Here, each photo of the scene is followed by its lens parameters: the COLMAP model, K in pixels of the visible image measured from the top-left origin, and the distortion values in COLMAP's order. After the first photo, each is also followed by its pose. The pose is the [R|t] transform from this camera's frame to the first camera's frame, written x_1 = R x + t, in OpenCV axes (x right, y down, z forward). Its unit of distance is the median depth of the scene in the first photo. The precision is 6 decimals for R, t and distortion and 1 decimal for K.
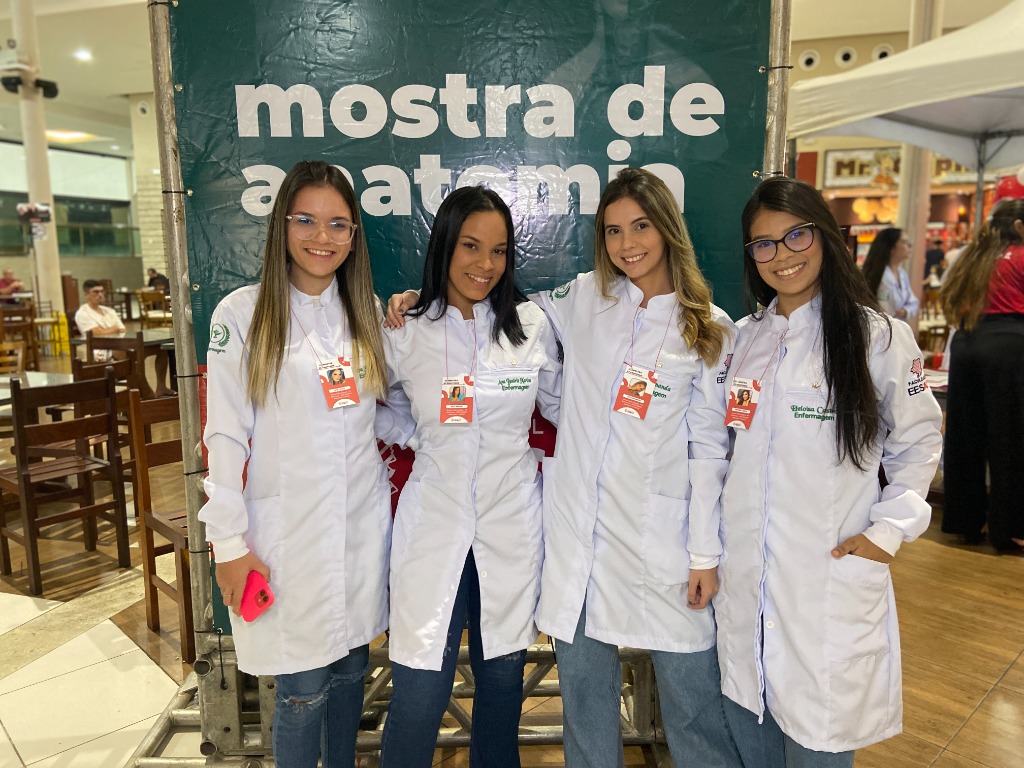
lens RADIAL K [[774.2, 0, 511.4], [0, 774.2, 379.9], [0, 0, 1]] dist [0.112886, -0.140799]
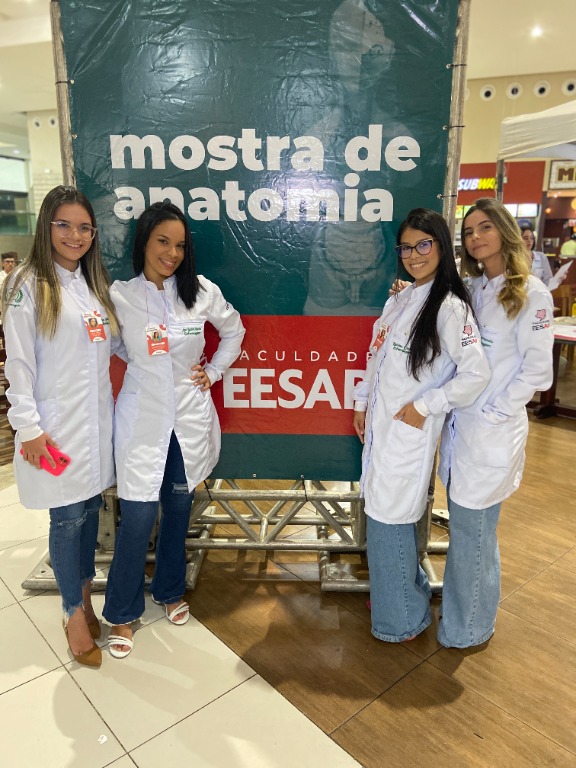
lens RADIAL K [[580.7, 0, 290.3], [0, 580.7, 381.4], [0, 0, 1]] dist [0.112886, -0.140799]
pose [[0.999167, 0.023017, -0.033698, 0.063481], [-0.020164, 0.996373, 0.082671, 0.014221], [0.035478, -0.081923, 0.996007, -0.210953]]
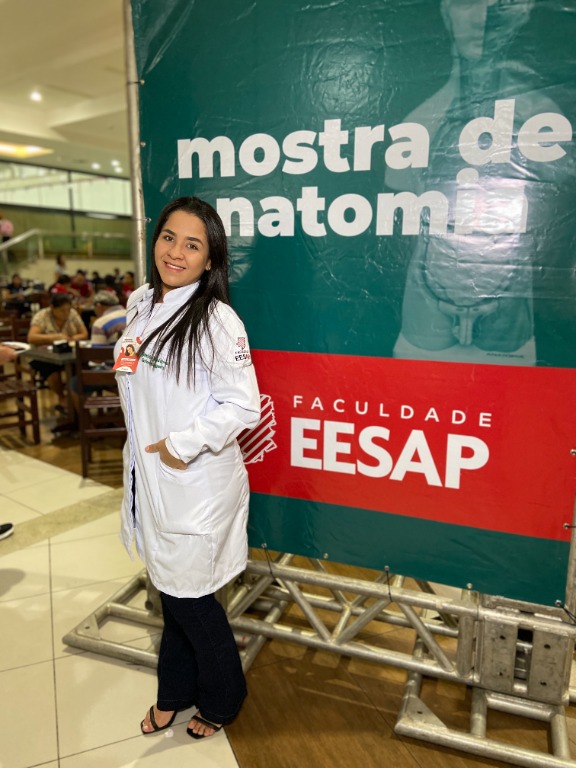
lens RADIAL K [[580.7, 0, 287.9], [0, 580.7, 381.9], [0, 0, 1]] dist [0.112886, -0.140799]
pose [[0.933654, 0.087322, -0.347368, 0.219004], [-0.072467, 0.995822, 0.055556, -0.025422], [0.350769, -0.026698, 0.936082, 0.094238]]
